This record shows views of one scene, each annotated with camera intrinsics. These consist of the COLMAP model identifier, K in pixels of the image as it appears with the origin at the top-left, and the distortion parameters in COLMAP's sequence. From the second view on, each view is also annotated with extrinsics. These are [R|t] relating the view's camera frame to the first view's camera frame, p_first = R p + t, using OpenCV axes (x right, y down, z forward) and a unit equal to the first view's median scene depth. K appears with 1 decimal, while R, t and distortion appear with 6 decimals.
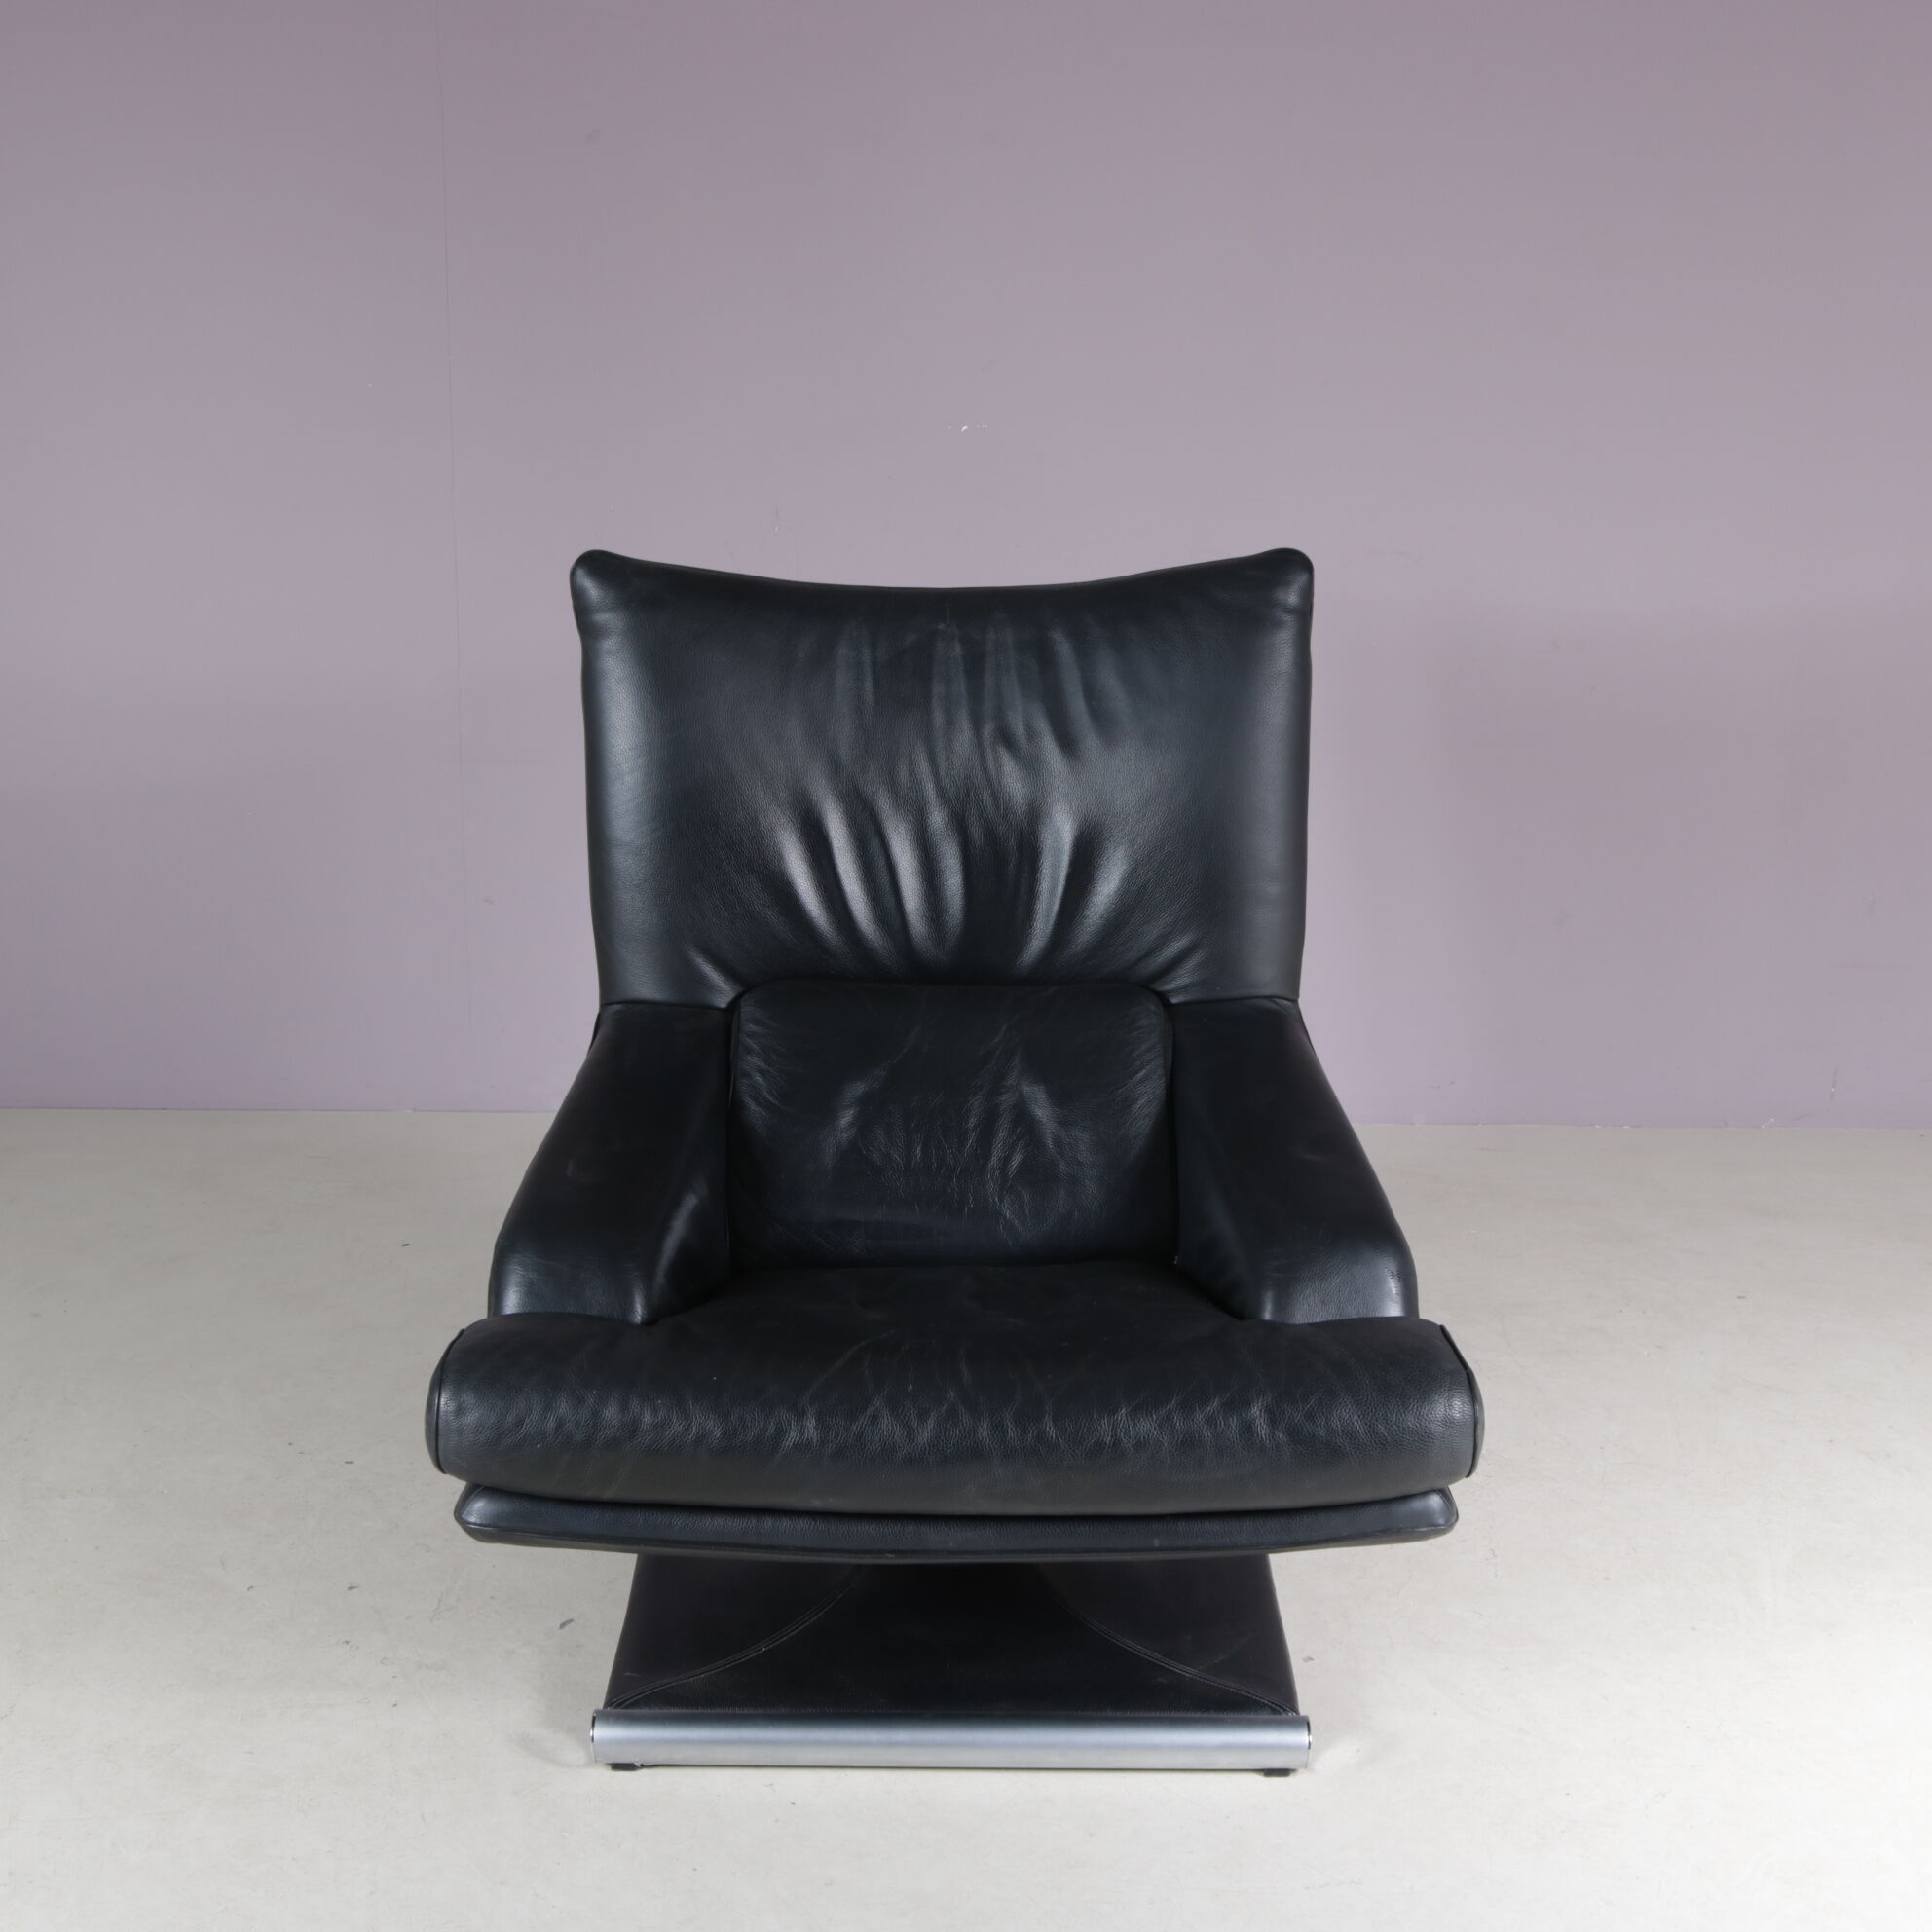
lens RADIAL K [[3150.1, 0, 966.0], [0, 3150.1, 966.0], [0, 0, 1]] dist [-0.110289, 0.036329]
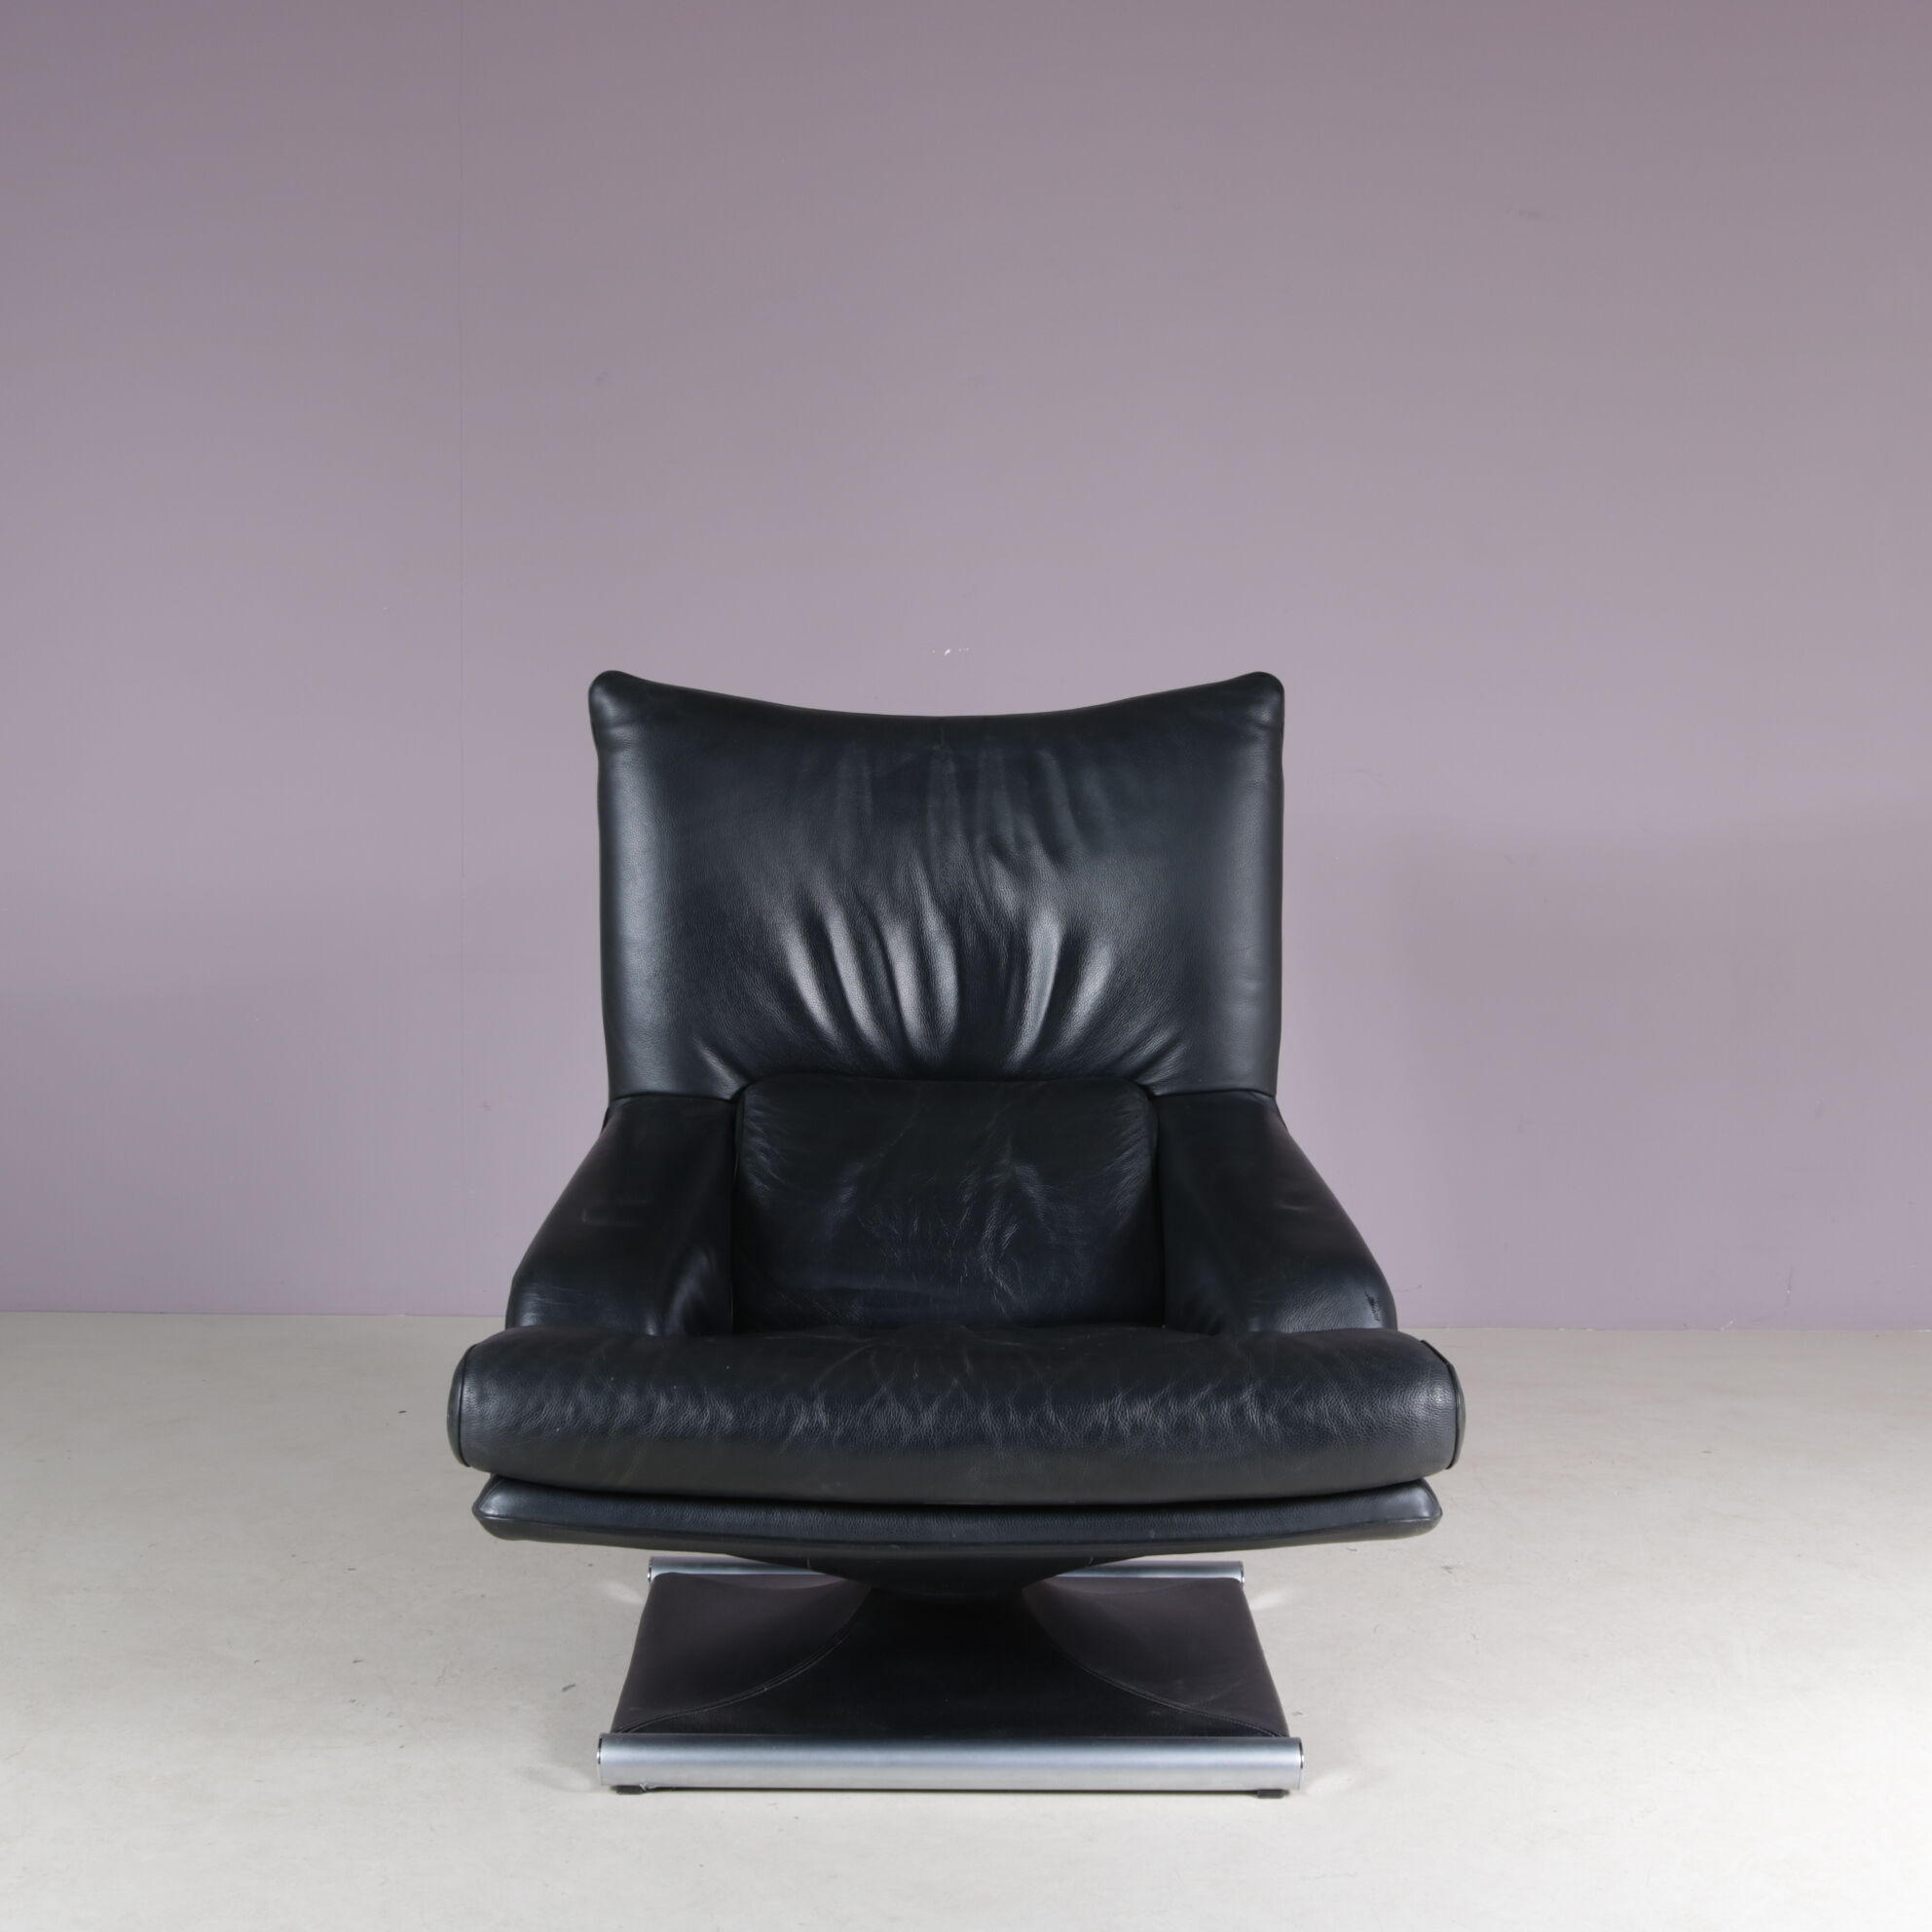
lens RADIAL K [[3150.1, 0, 966.0], [0, 3150.1, 966.0], [0, 0, 1]] dist [-0.110289, 0.036329]
pose [[0.999876, 0.001791, 0.015635, -0.014832], [0.000657, 0.987881, -0.155213, 0.136700], [-0.015724, 0.155204, 0.987757, -0.043720]]
